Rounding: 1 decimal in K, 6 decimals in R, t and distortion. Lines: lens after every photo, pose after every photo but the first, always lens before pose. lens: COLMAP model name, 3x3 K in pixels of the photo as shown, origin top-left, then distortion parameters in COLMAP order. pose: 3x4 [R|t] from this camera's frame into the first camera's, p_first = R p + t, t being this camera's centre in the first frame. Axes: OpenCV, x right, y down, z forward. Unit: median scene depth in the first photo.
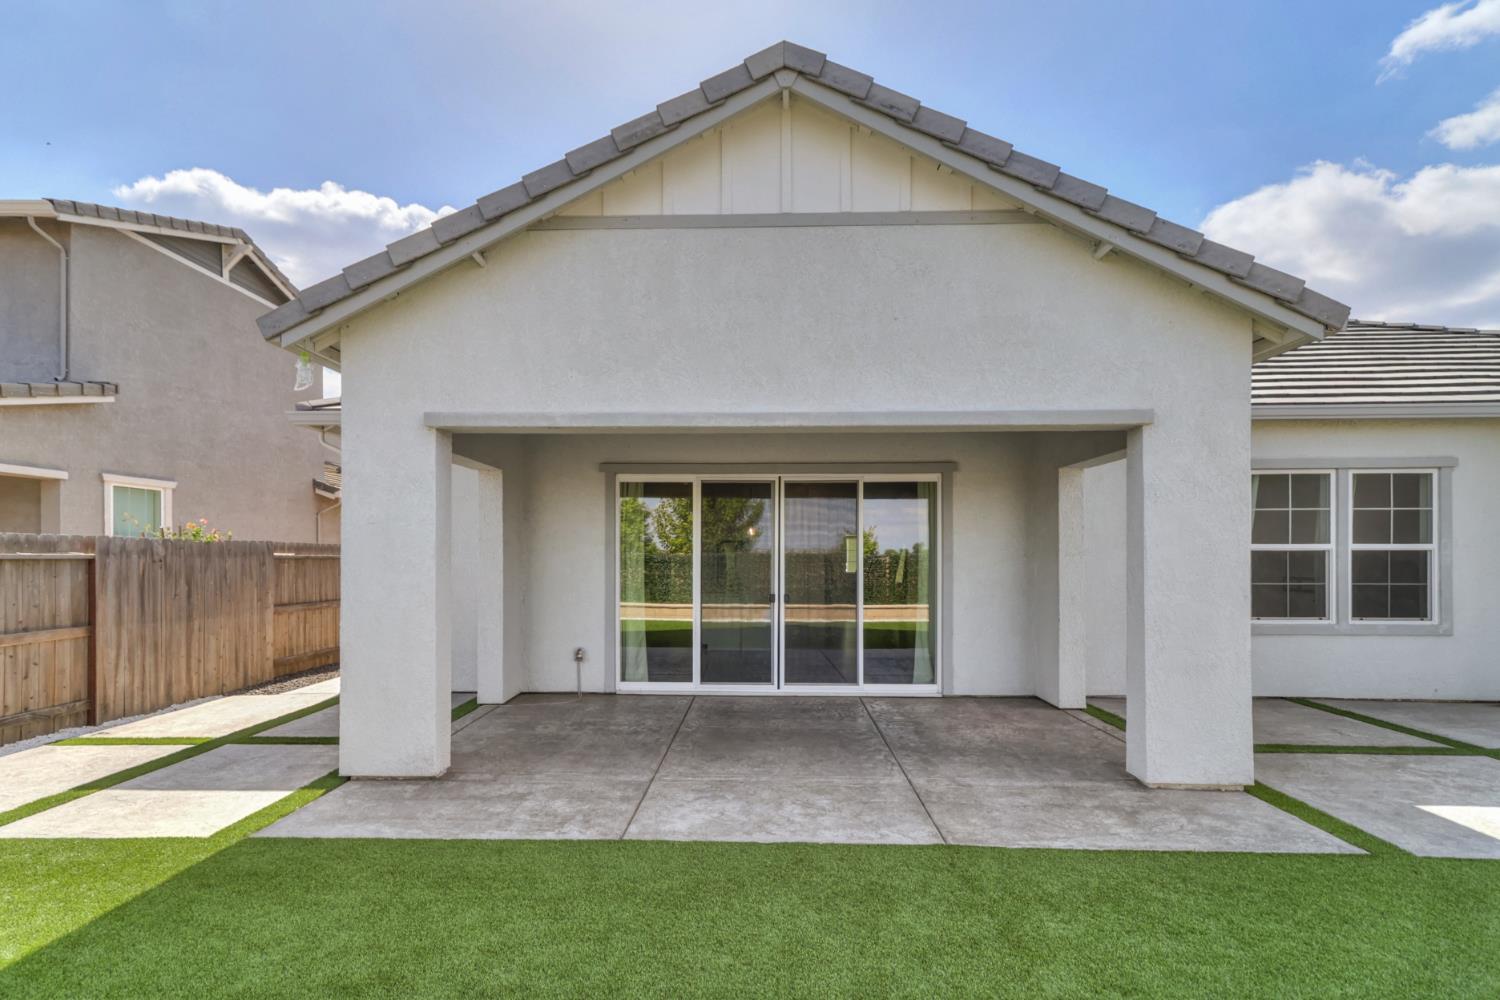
lens RADIAL K [[706.0, 0, 734.9], [0, 706.0, 556.4], [0, 0, 1]] dist [0.020756, -0.002487]
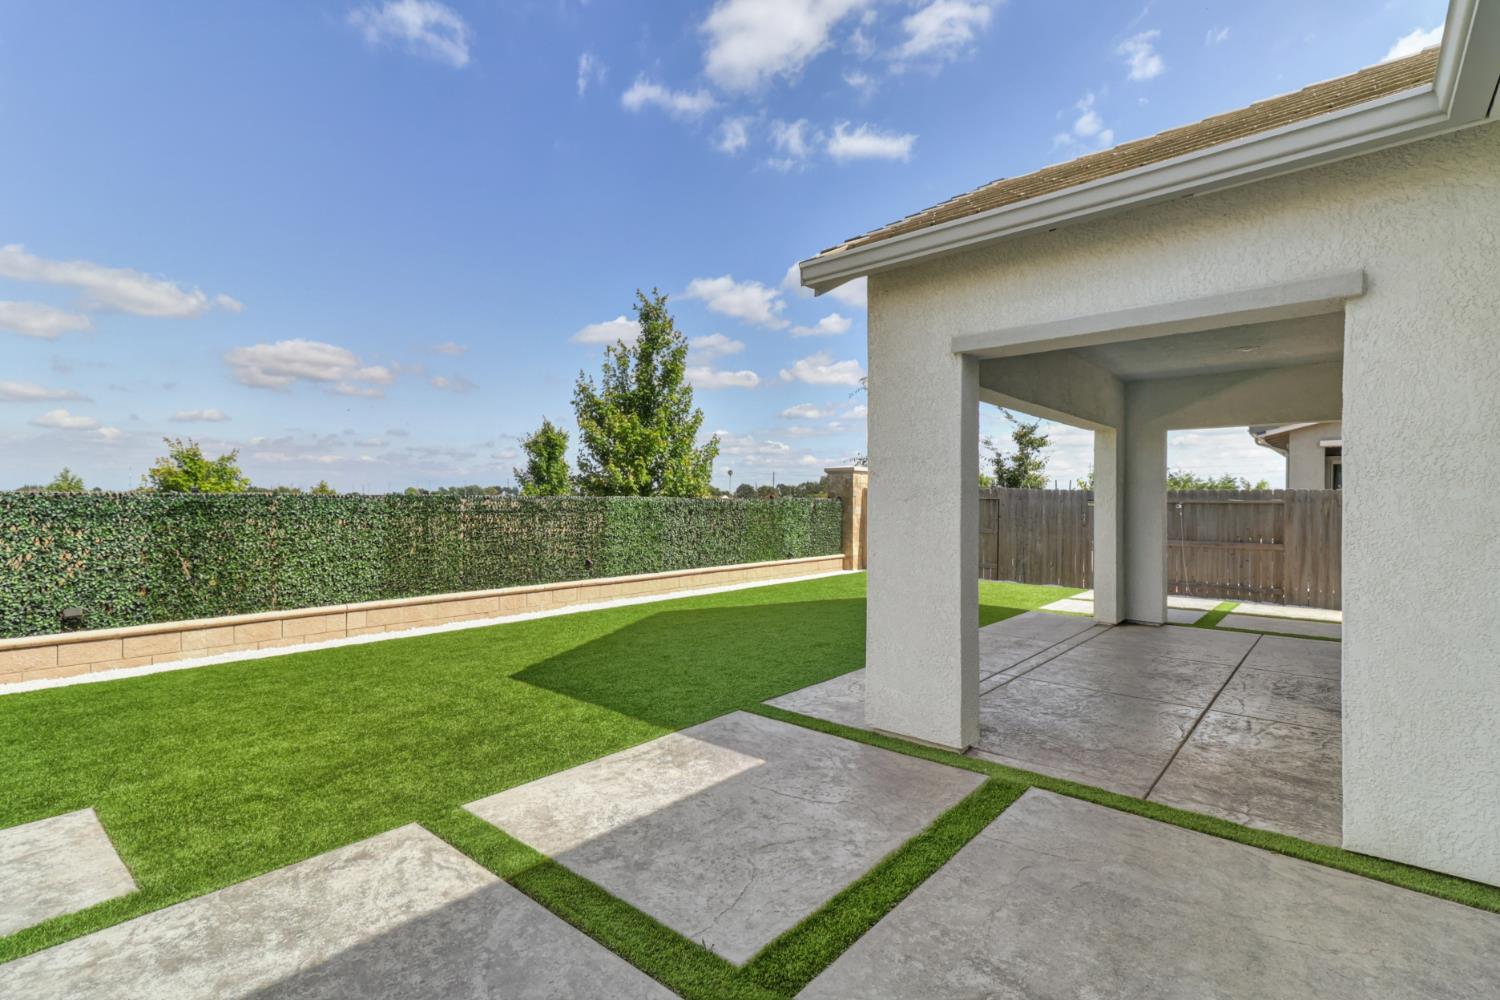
lens RADIAL K [[706.0, 0, 742.2], [0, 706.0, 507.2], [0, 0, 1]] dist [0.020756, -0.002487]
pose [[-0.627167, 0.003714, -0.778876, 1.076444], [-0.006755, 0.999925, 0.010208, 0.003175], [0.778855, 0.011663, -0.627095, 0.985811]]
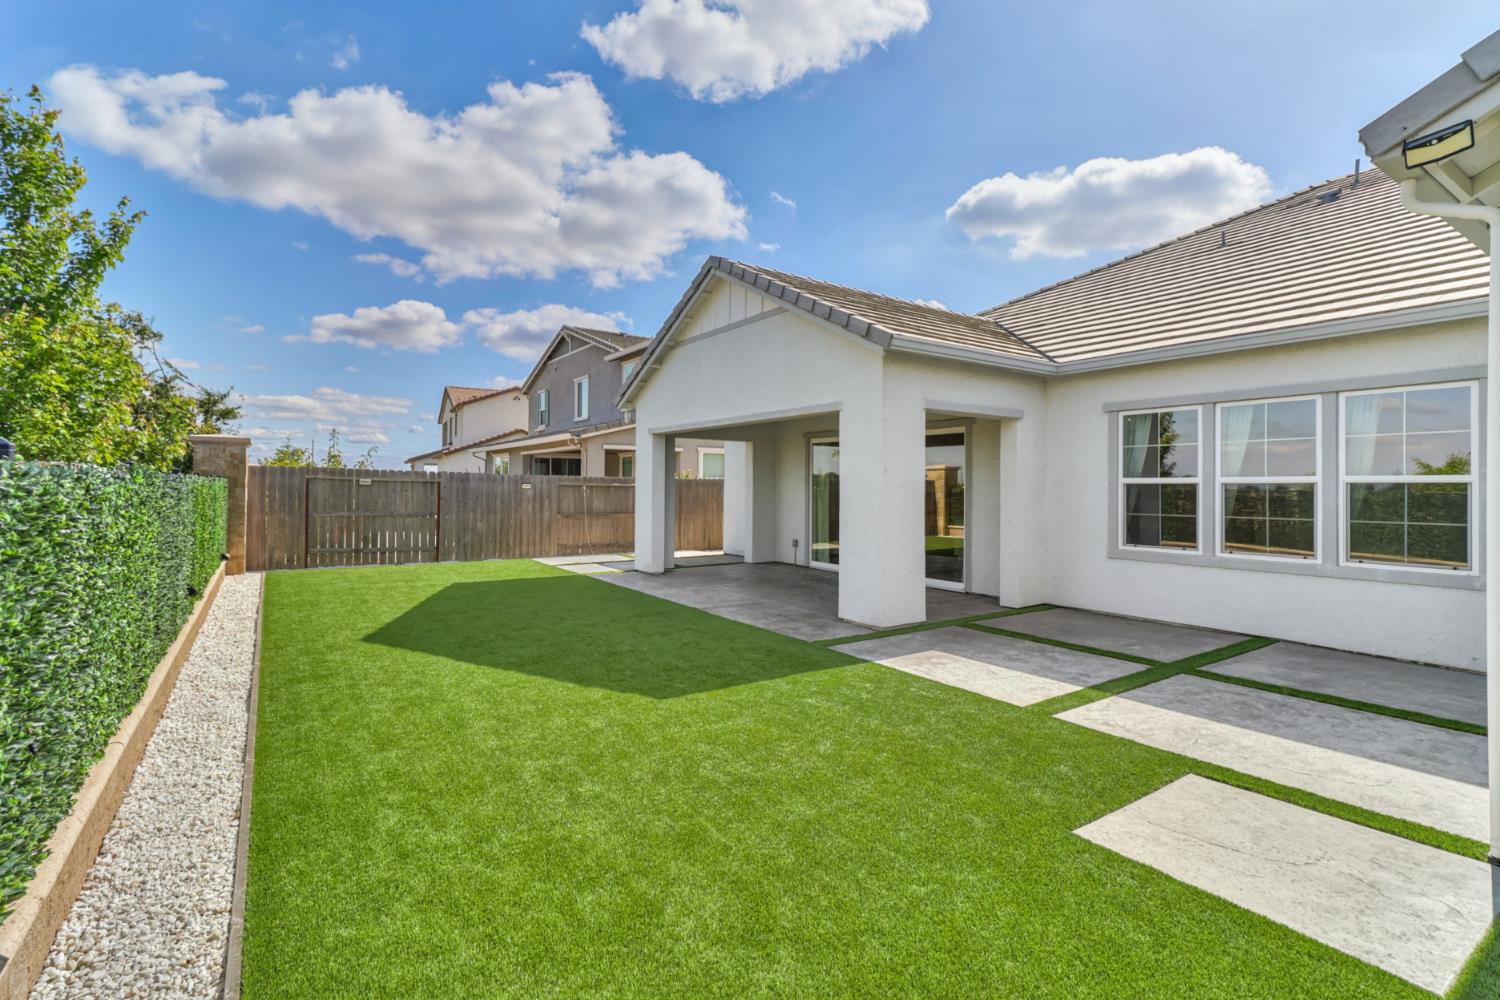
lens RADIAL K [[688.9, 0, 767.9], [0, 688.9, 481.5], [0, 0, 1]] dist [0.017443, -0.000668]
pose [[0.611002, -0.002130, -0.791626, 1.202610], [-0.010742, 0.999882, -0.010982, 0.006863], [0.791556, 0.015214, 0.610907, -0.110491]]
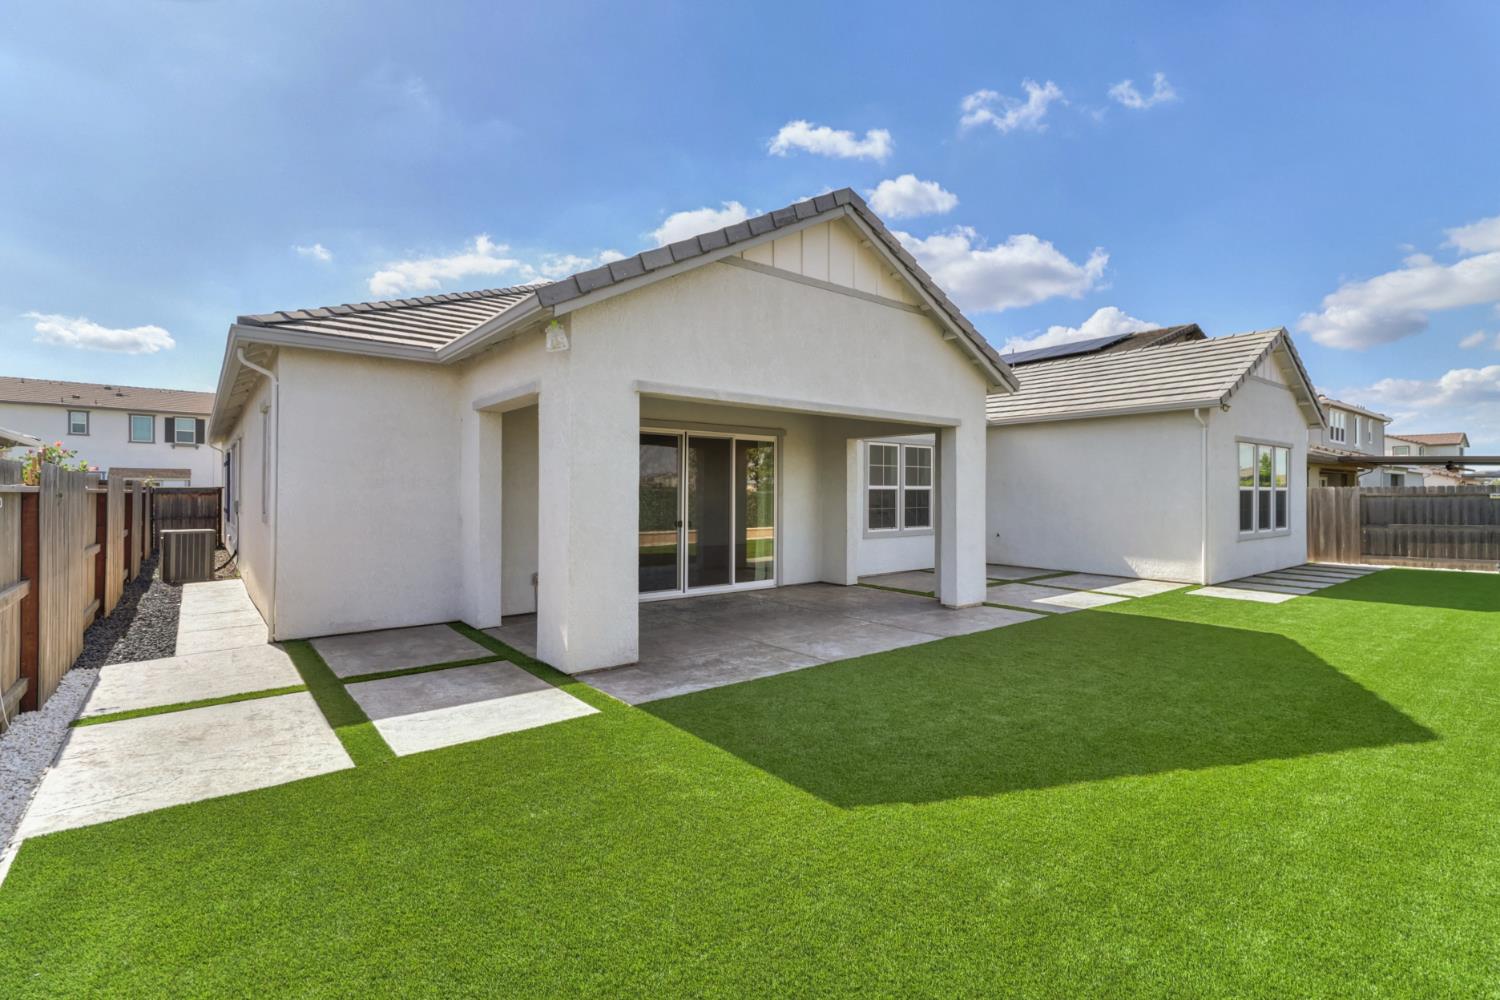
lens RADIAL K [[688.9, 0, 754.5], [0, 688.9, 499.0], [0, 0, 1]] dist [0.017443, -0.000668]
pose [[0.755760, -0.005012, 0.654830, -0.746442], [-0.001654, 0.999953, 0.009563, -0.000386], [-0.654847, -0.008310, 0.755716, -0.062141]]
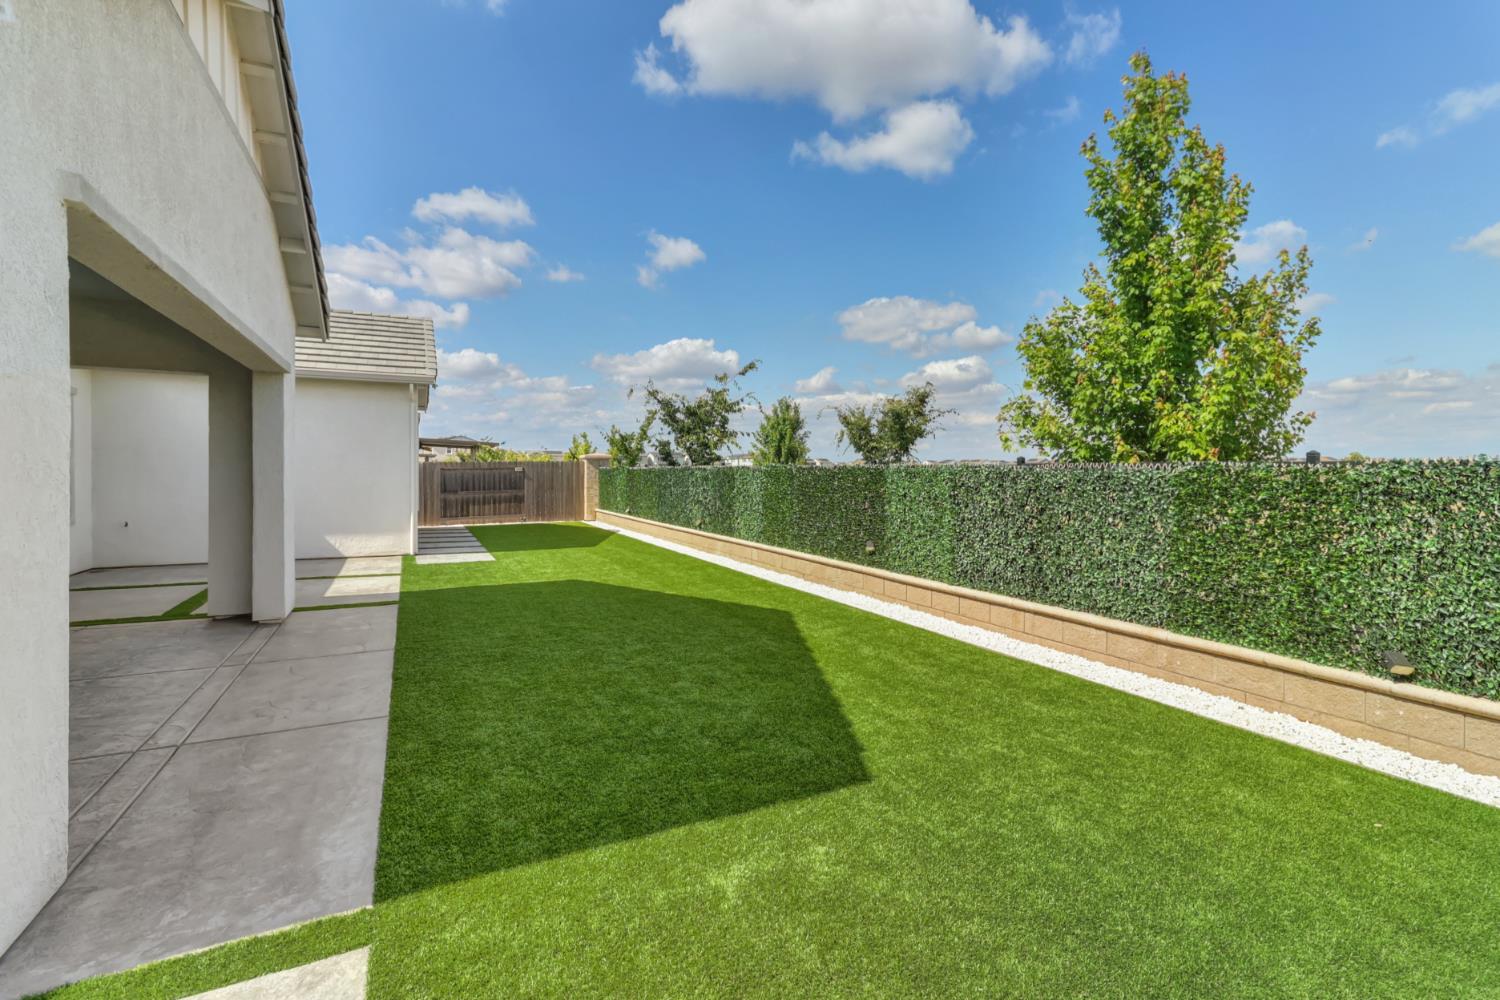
lens RADIAL K [[688.9, 0, 757.6], [0, 688.9, 488.0], [0, 0, 1]] dist [0.017443, -0.000668]
pose [[-0.469295, -0.025375, 0.882677, -0.764135], [-0.001181, 0.999604, 0.028108, 0.004324], [-0.883041, 0.012149, -0.469139, 0.545816]]
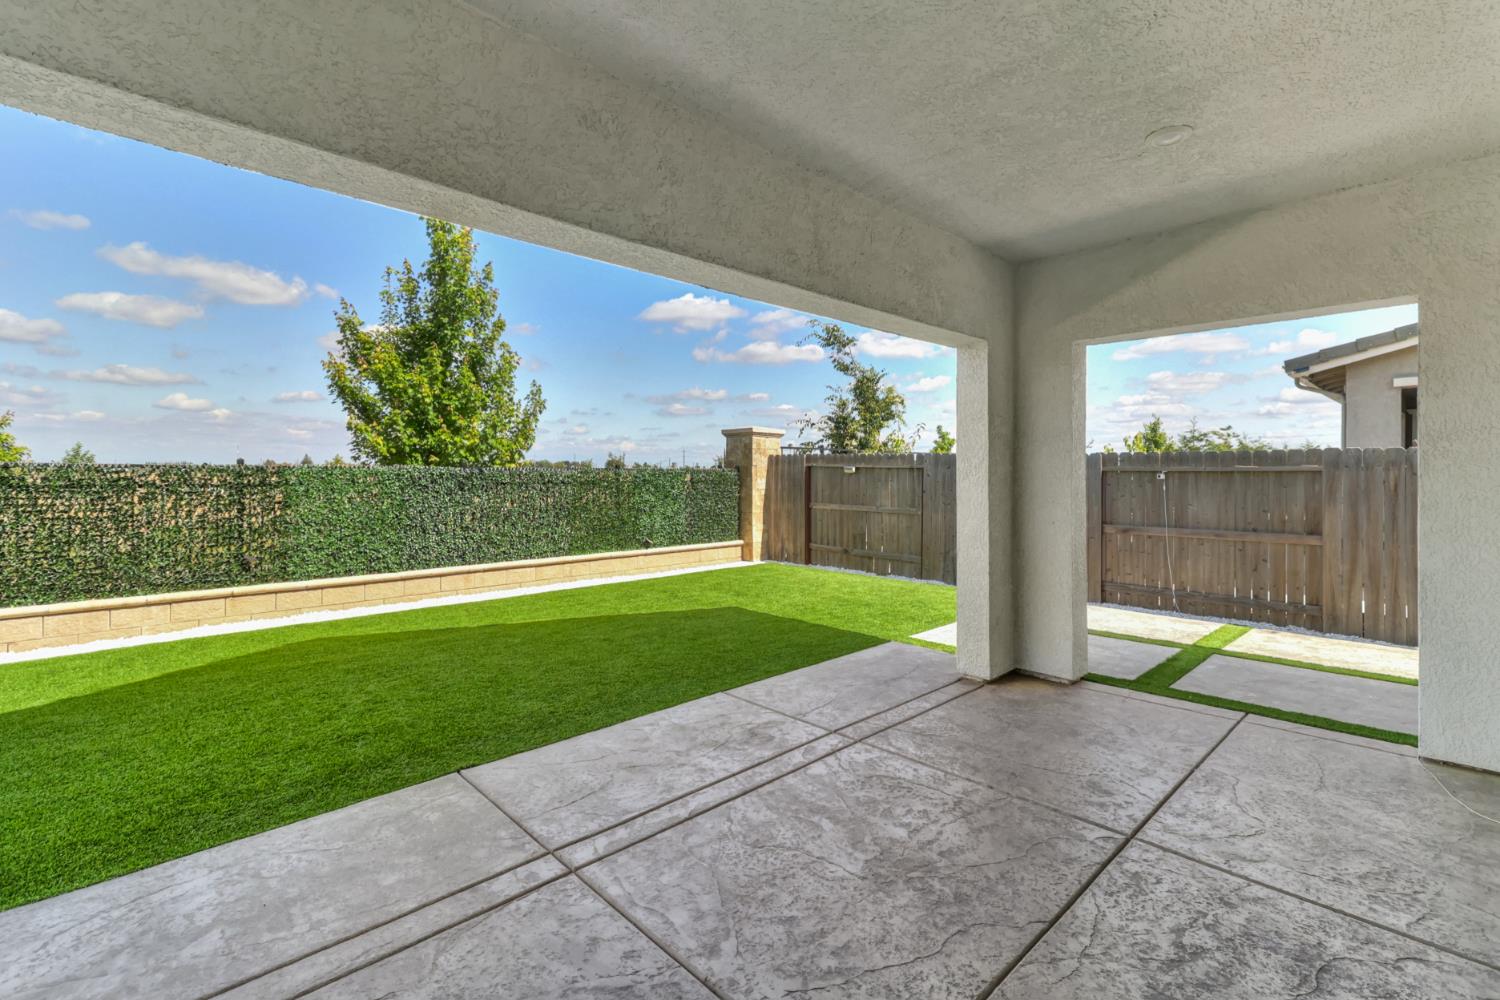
lens RADIAL K [[688.9, 0, 756.4], [0, 688.9, 486.9], [0, 0, 1]] dist [0.017443, -0.000668]
pose [[-0.689984, 0.012660, -0.723714, 0.369884], [-0.002688, 0.999795, 0.020053, 0.007433], [0.723820, 0.015782, -0.689809, 1.026383]]
